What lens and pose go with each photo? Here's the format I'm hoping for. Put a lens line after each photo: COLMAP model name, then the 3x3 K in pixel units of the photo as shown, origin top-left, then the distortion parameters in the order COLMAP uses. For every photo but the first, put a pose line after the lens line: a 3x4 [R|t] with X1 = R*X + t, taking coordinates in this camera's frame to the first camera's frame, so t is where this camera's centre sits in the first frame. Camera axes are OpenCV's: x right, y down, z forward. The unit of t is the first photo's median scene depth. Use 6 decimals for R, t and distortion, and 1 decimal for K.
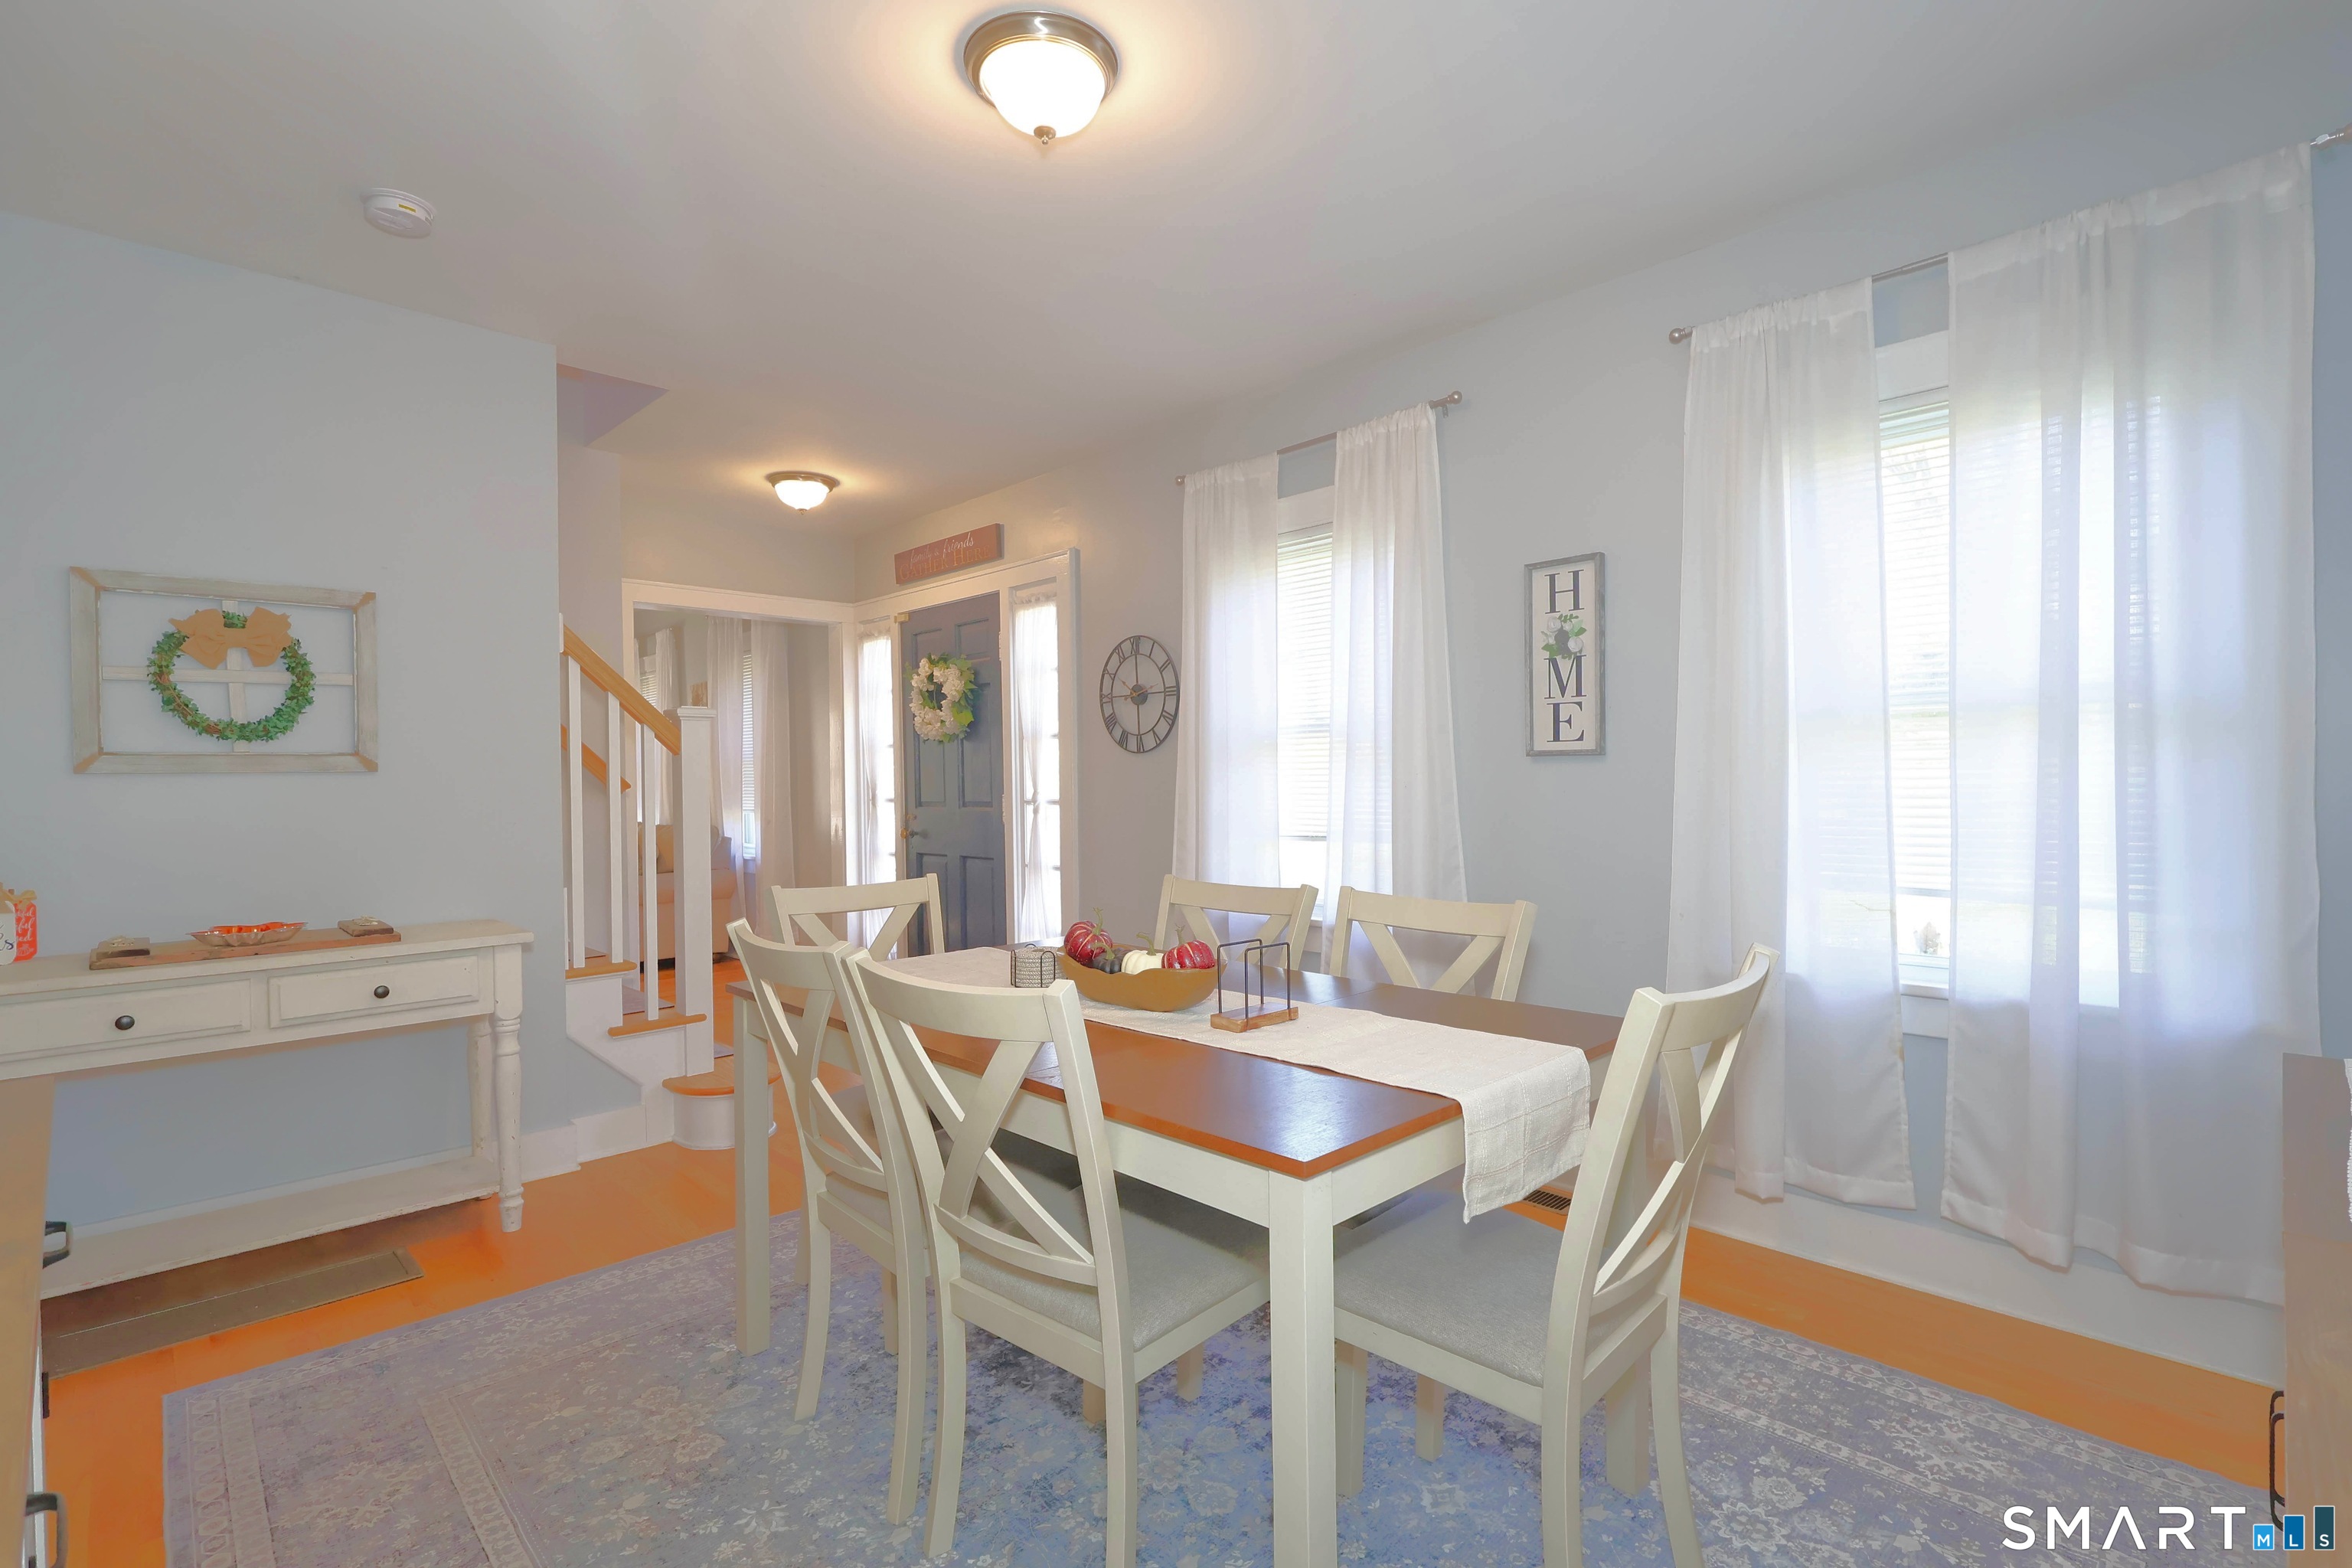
lens RADIAL K [[1087.2, 0, 1158.1], [0, 1087.2, 785.5], [0, 0, 1]] dist [-0.001550, -0.000060]
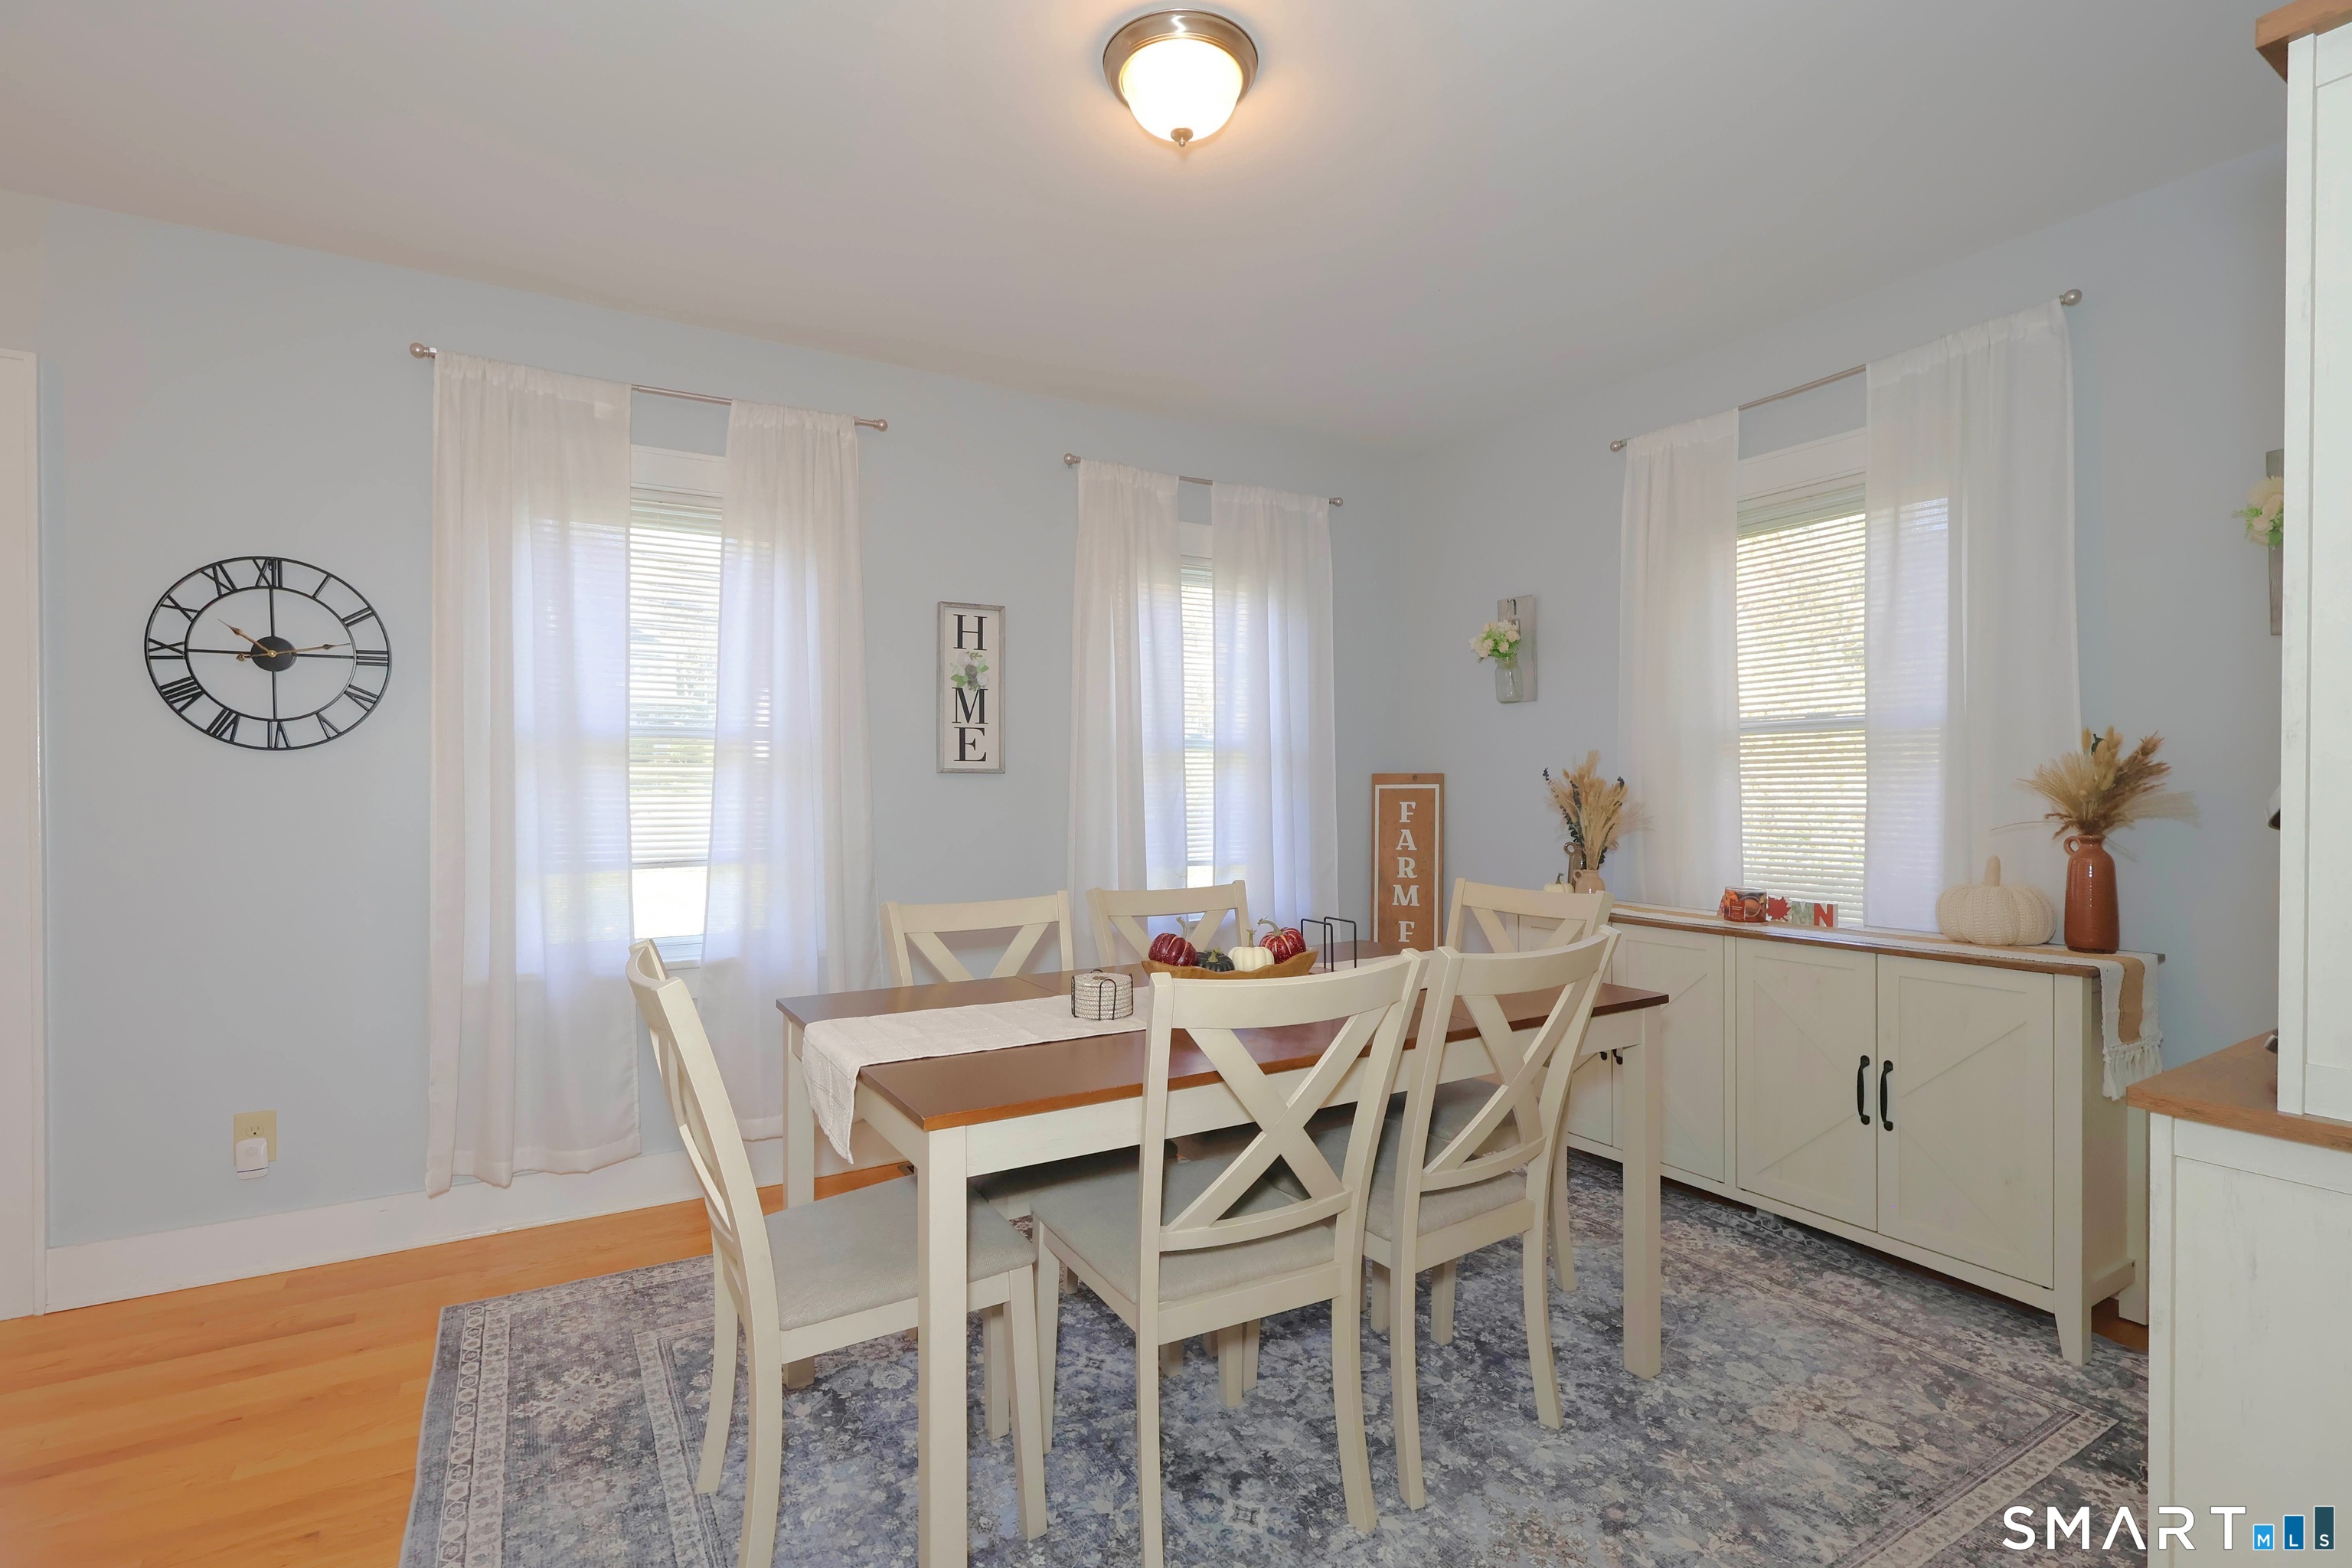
lens RADIAL K [[1087.2, 0, 1174.4], [0, 1087.2, 790.6], [0, 0, 1]] dist [-0.001550, -0.000060]
pose [[0.220094, 0.009423, 0.975433, -0.704312], [0.008452, 0.999897, -0.011567, 0.006139], [-0.975442, 0.010790, 0.219992, 0.529709]]
